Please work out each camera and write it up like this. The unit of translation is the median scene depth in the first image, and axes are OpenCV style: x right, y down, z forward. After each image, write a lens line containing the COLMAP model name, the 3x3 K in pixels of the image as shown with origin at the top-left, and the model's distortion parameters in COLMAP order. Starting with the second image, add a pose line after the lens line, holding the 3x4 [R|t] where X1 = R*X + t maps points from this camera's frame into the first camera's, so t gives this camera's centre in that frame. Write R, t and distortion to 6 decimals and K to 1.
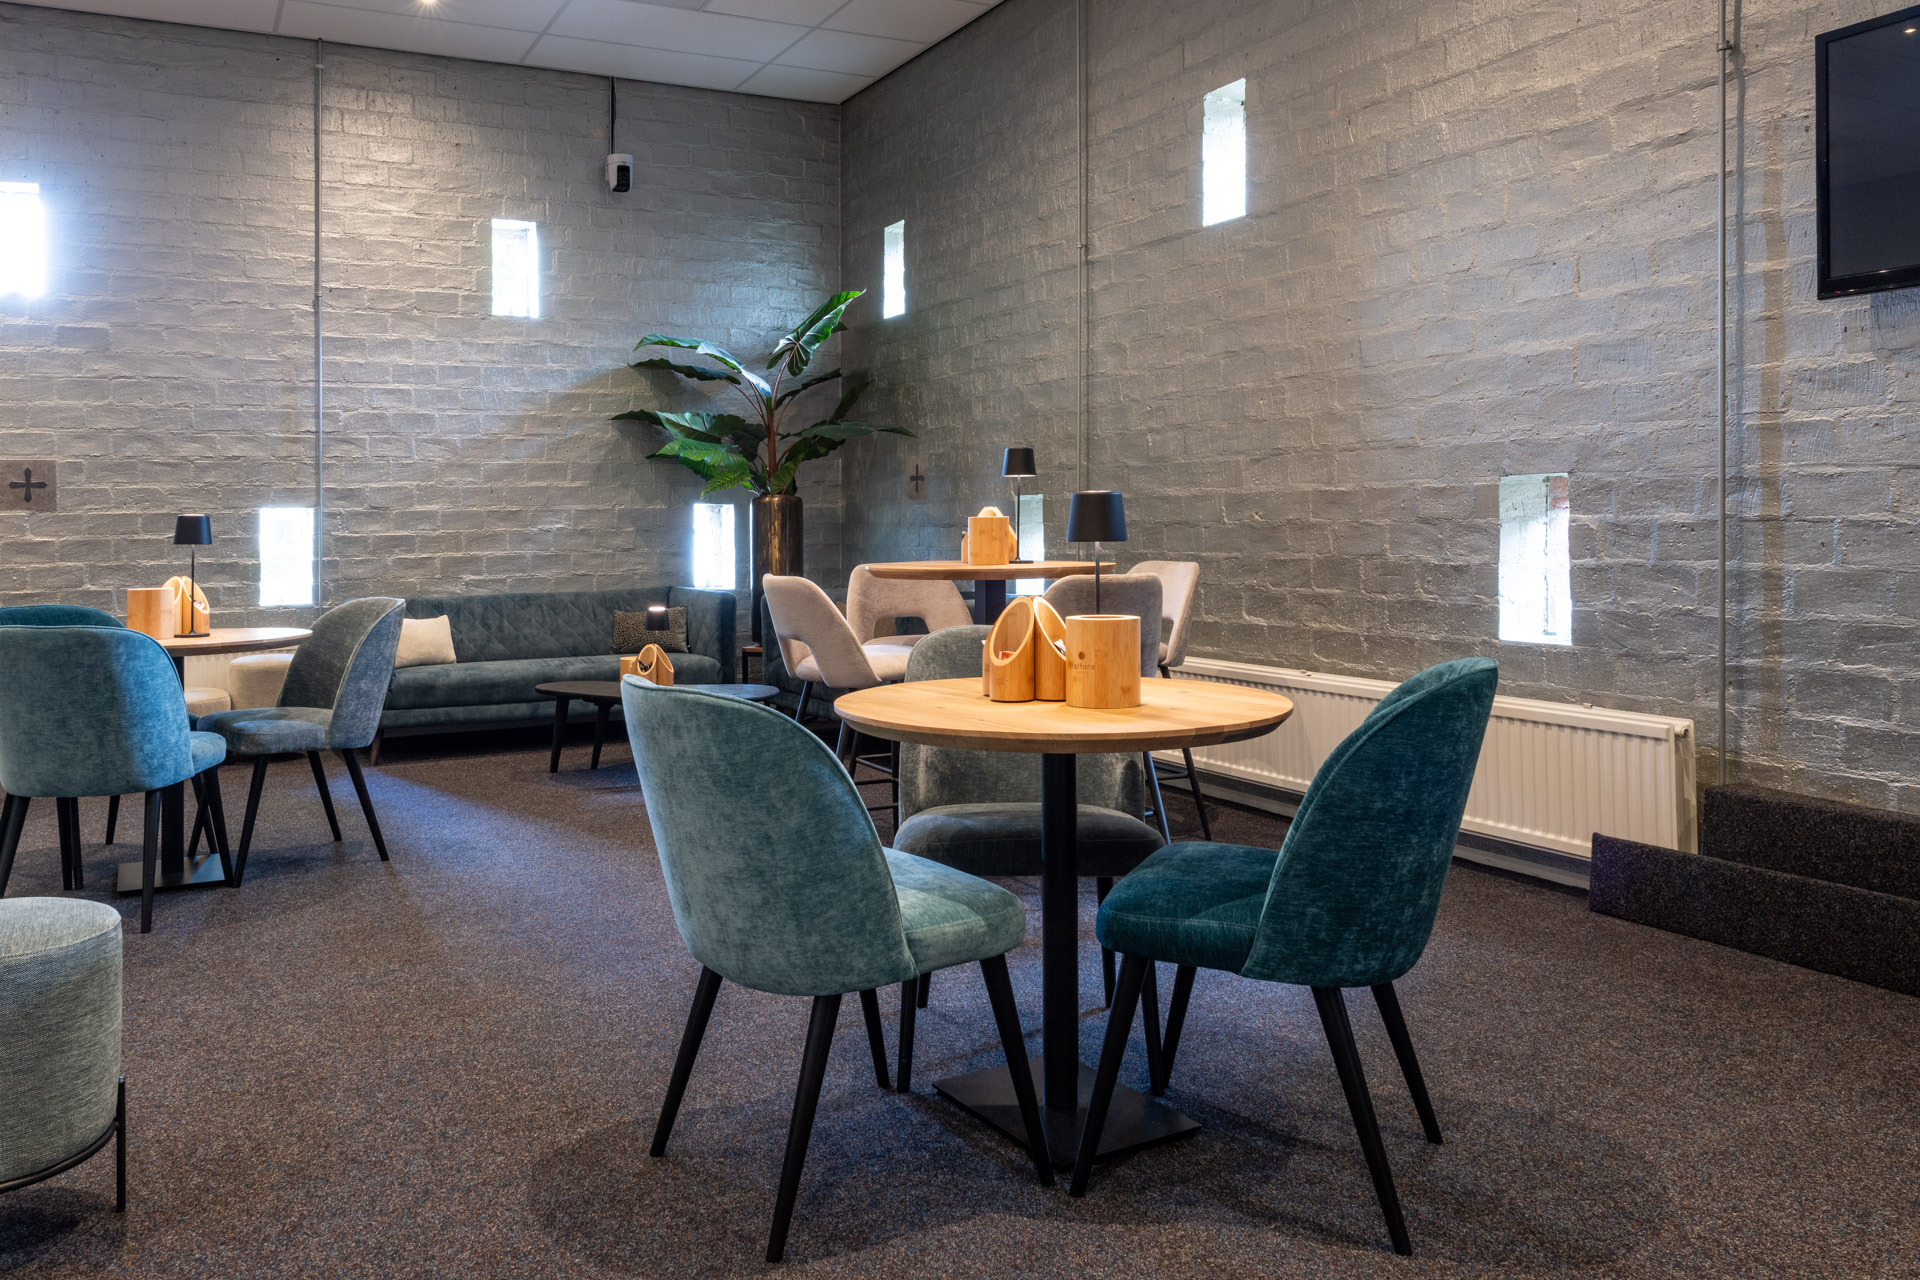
lens RADIAL K [[1273.7, 0, 917.0], [0, 1273.7, 571.3], [0, 0, 1]] dist [-0.003283, -0.001011]
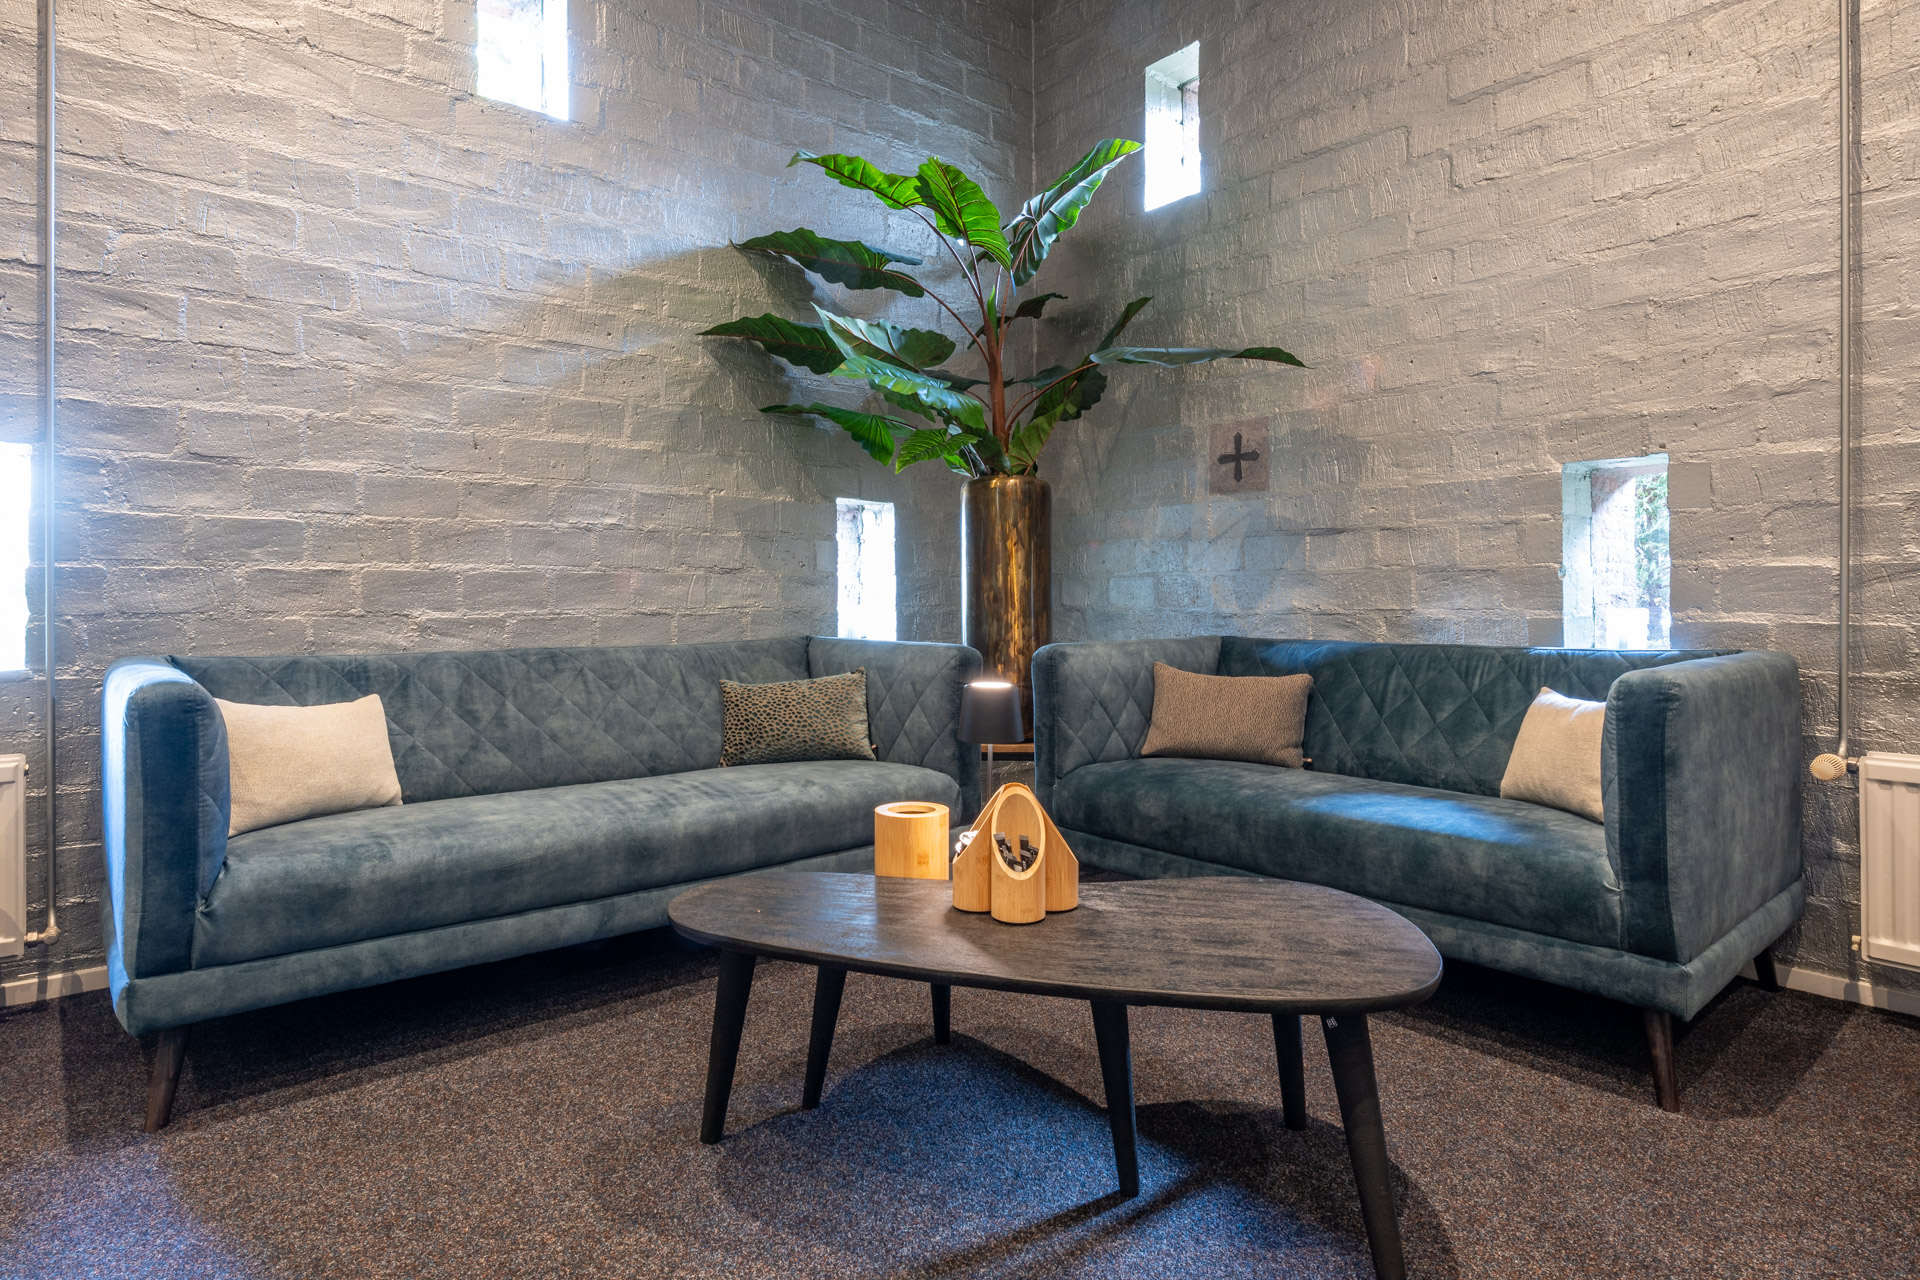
lens RADIAL K [[954.6, 0, 960.0], [0, 954.6, 640.0], [0, 0, 1]] dist [-0.002797, 0.000971]
pose [[0.978905, 0.003134, 0.204291, -0.230917], [-0.003707, 0.999990, 0.002423, 0.013190], [-0.204281, -0.003129, 0.978907, 0.612203]]
